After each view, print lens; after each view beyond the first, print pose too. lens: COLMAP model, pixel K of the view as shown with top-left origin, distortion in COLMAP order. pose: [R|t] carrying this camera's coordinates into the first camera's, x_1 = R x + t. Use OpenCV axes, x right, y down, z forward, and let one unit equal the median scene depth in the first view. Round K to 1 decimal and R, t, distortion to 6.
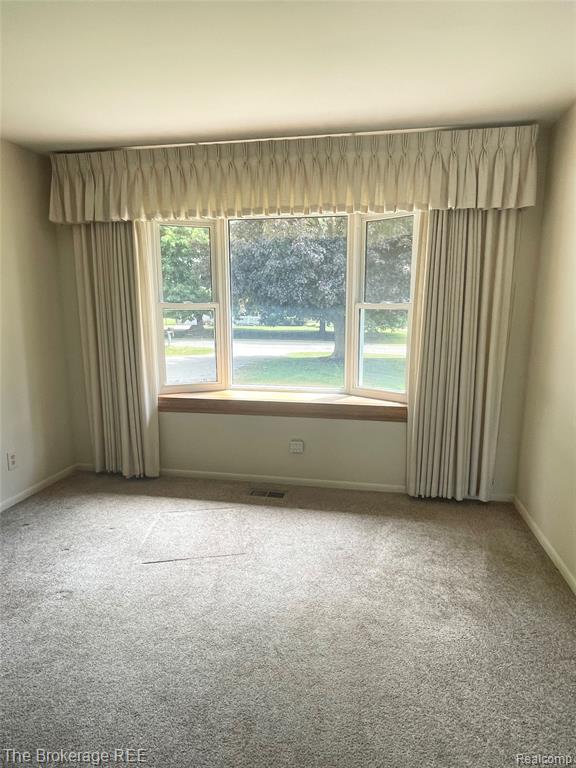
lens RADIAL K [[450.8, 0, 288.0], [0, 450.8, 384.0], [0, 0, 1]] dist [-0.002637, -0.001950]
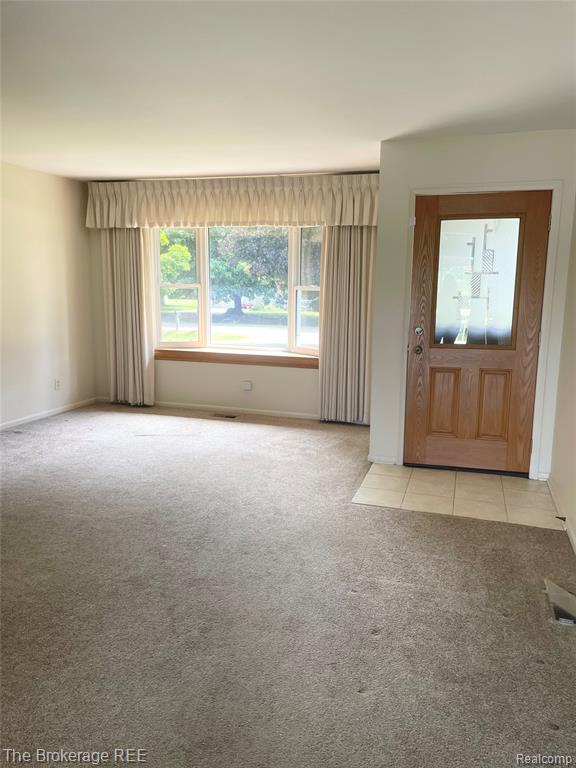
lens RADIAL K [[573.5, 0, 288.0], [0, 573.5, 384.0], [0, 0, 1]] dist [0.069882, -0.085580]
pose [[0.992851, 0.035815, -0.113860, 0.379489], [-0.036286, 0.999339, -0.002067, 0.141331], [0.113710, 0.006184, 0.993495, -0.845123]]
